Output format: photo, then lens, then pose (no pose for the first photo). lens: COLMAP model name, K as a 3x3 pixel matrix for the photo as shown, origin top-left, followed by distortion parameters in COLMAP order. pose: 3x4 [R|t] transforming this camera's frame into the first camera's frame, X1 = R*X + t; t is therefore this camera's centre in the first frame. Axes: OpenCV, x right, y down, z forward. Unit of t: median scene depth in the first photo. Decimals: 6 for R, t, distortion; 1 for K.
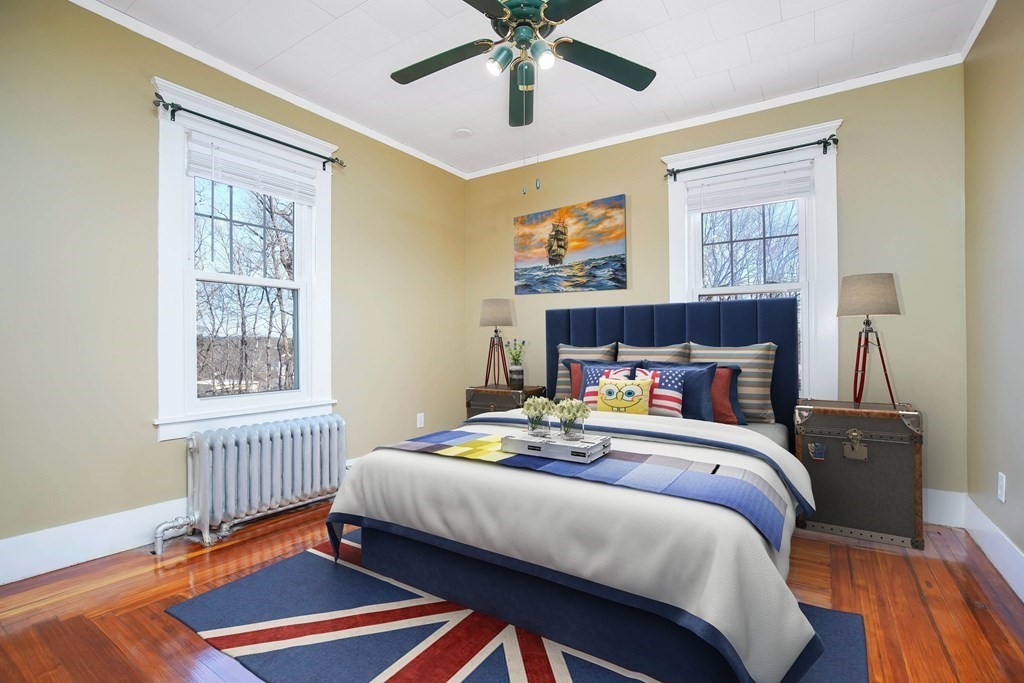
lens RADIAL K [[475.0, 0, 501.6], [0, 475.0, 351.1], [0, 0, 1]] dist [-0.051816, 0.000008]
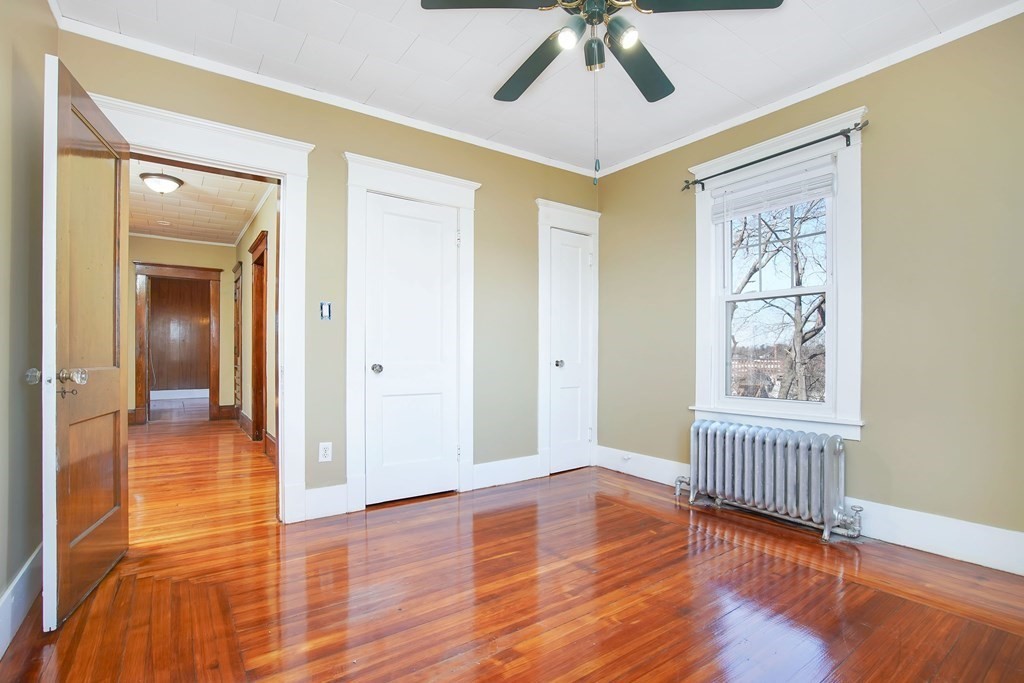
lens RADIAL K [[475.0, 0, 501.6], [0, 475.0, 351.1], [0, 0, 1]] dist [-0.051816, 0.000008]
pose [[-0.379299, -0.001578, -0.925273, 0.694689], [0.000005, 0.999999, -0.001707, -0.017389], [0.925274, -0.000652, -0.379299, 0.834841]]
